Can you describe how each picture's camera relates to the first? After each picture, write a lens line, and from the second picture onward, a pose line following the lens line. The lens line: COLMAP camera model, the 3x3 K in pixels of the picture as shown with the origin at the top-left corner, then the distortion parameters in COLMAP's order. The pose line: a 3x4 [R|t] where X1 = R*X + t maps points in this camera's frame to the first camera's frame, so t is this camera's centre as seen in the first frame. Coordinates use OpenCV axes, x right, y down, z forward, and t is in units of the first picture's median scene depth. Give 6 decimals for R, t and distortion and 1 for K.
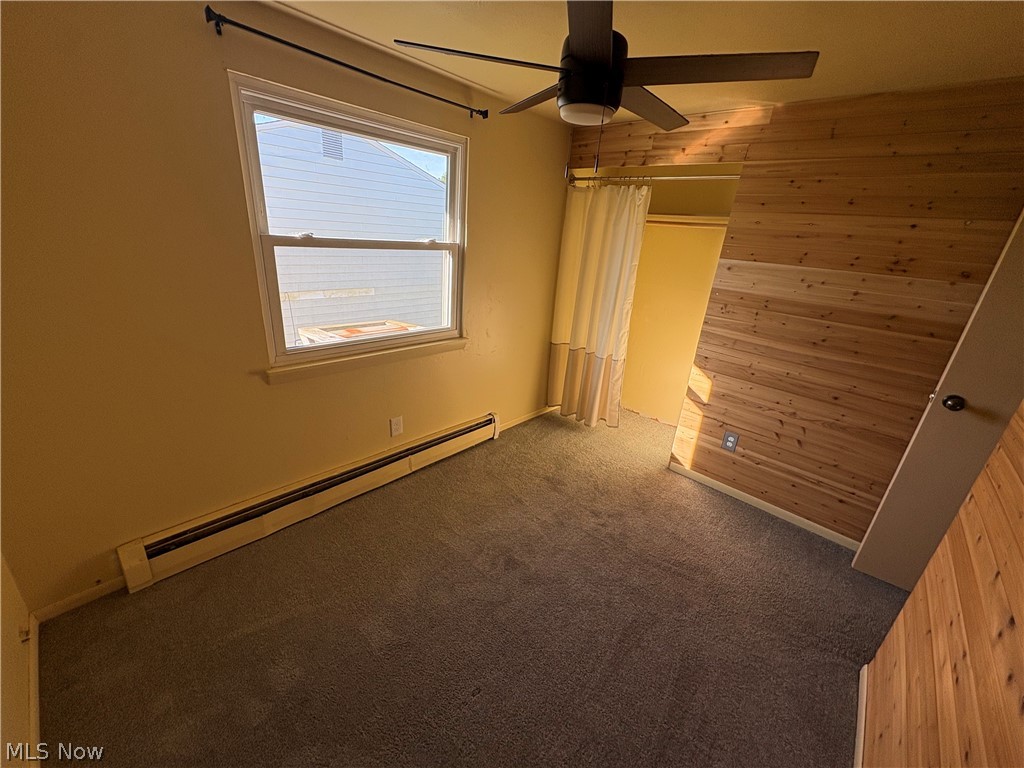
lens RADIAL K [[407.7, 0, 515.1], [0, 407.7, 379.2], [0, 0, 1]] dist [0.003714, 0.000492]
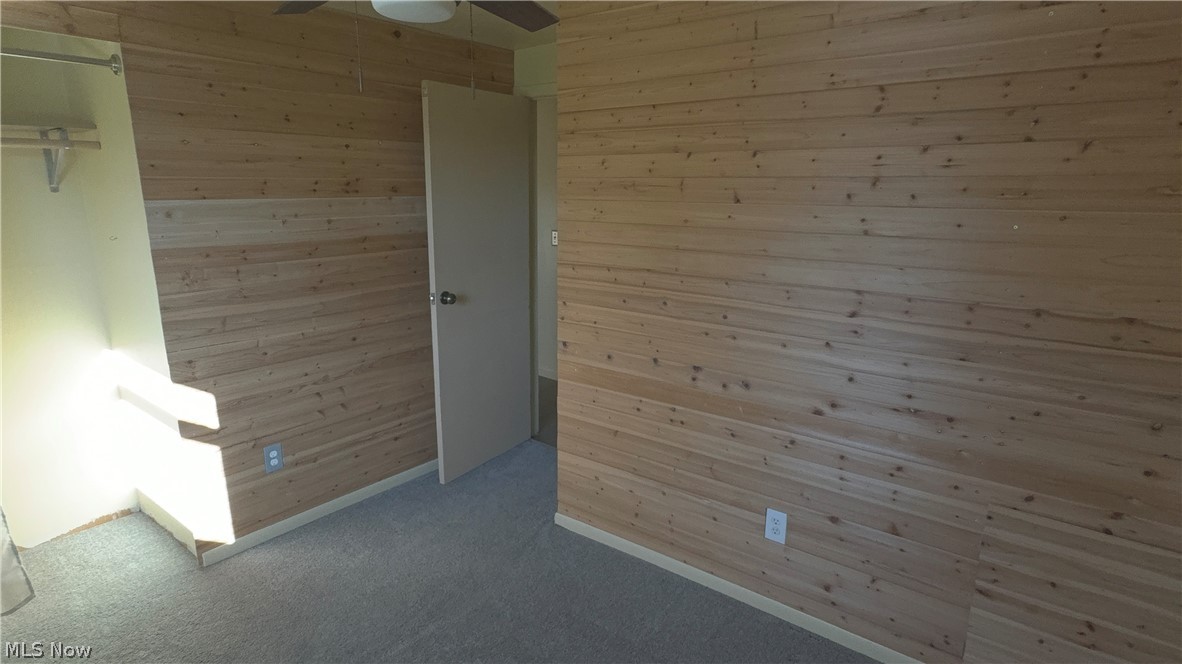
lens RADIAL K [[639.4, 0, 590.7], [0, 639.4, 336.5], [0, 0, 1]] dist [0.005067, 0.000972]
pose [[-0.078910, -0.310654, 0.947242, -0.510944], [0.335142, 0.886630, 0.318695, -0.210153], [-0.938857, 0.342609, 0.034149, 0.447663]]
